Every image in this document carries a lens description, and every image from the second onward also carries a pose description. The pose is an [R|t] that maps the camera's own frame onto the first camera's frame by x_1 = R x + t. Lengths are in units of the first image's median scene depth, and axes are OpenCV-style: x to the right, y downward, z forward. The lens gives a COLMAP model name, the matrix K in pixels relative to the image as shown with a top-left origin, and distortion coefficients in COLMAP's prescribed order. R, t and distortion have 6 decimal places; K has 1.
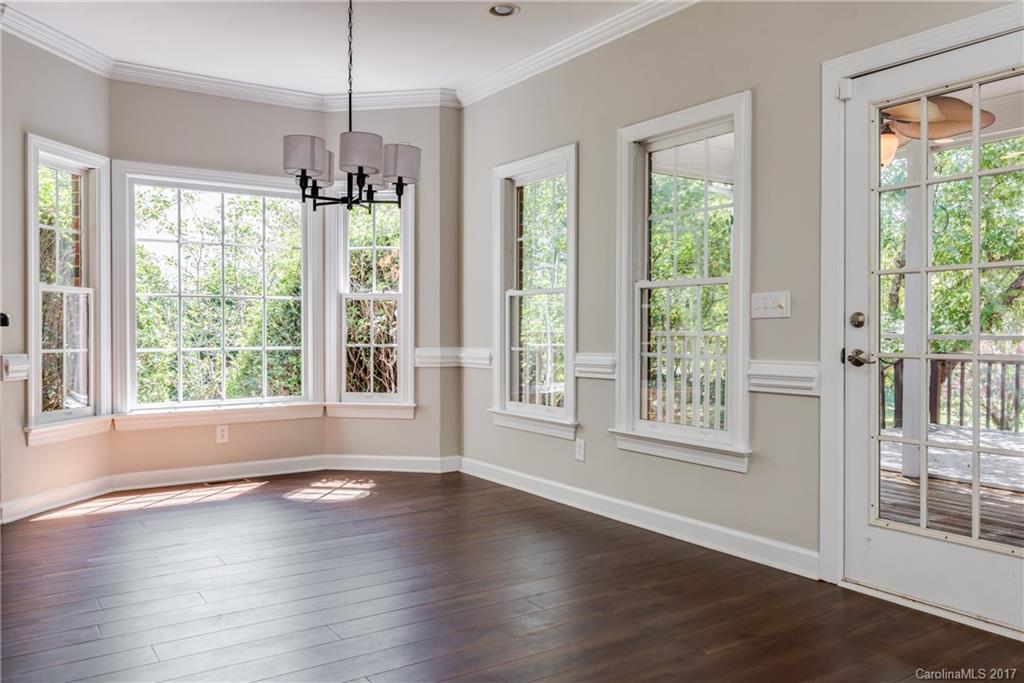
lens RADIAL K [[781.9, 0, 509.8], [0, 781.9, 334.2], [0, 0, 1]] dist [-0.003606, -0.006496]
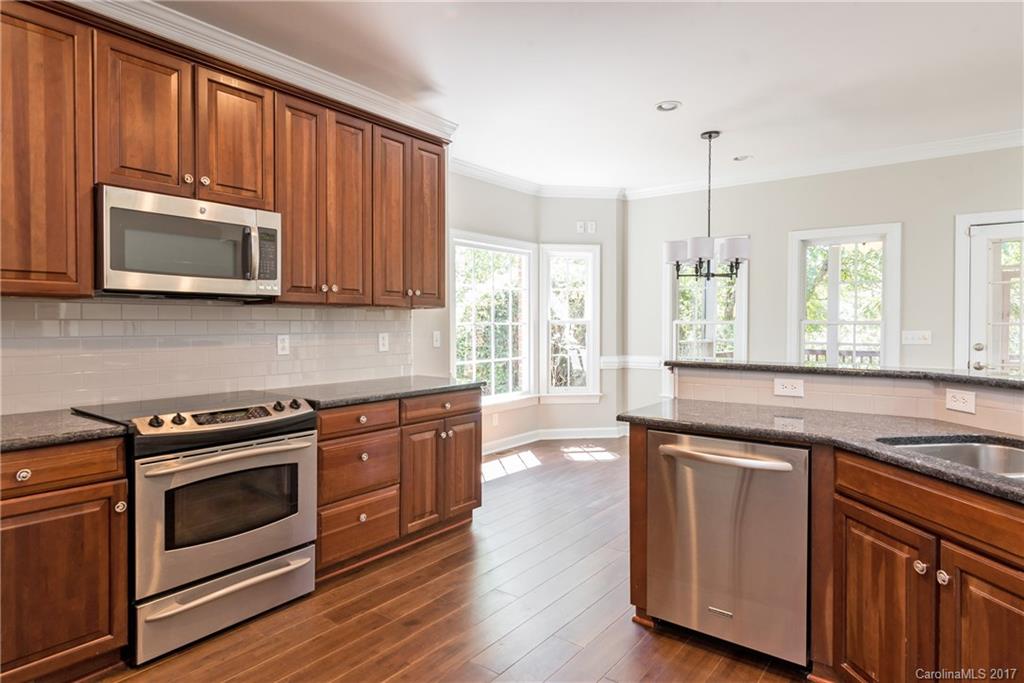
lens RADIAL K [[591.4, 0, 513.6], [0, 591.4, 333.4], [0, 0, 1]] dist [0.011681, 0.000290]
pose [[0.948622, -0.006371, 0.316347, -0.655771], [0.003261, 0.999941, 0.010360, -0.040732], [-0.316395, -0.008796, 0.948587, -0.041577]]
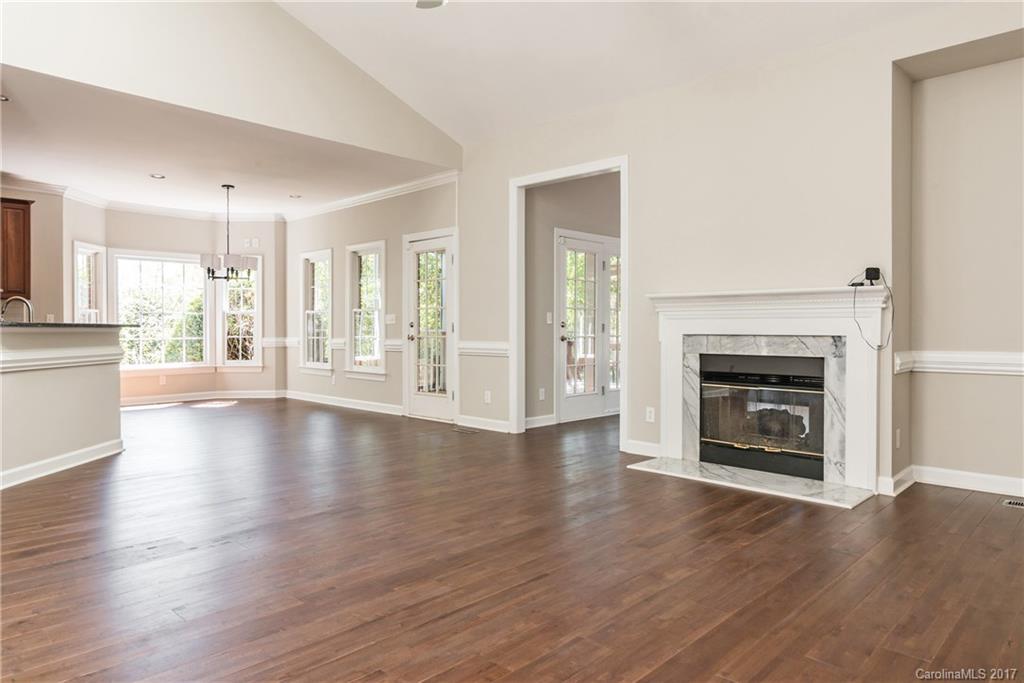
lens RADIAL K [[648.8, 0, 510.9], [0, 648.8, 329.0], [0, 0, 1]] dist [-0.009799, -0.004246]
pose [[0.979114, -0.003659, 0.203278, 0.175315], [0.005008, 0.999969, -0.006122, 0.008081], [-0.203249, 0.007012, 0.979102, -0.816355]]
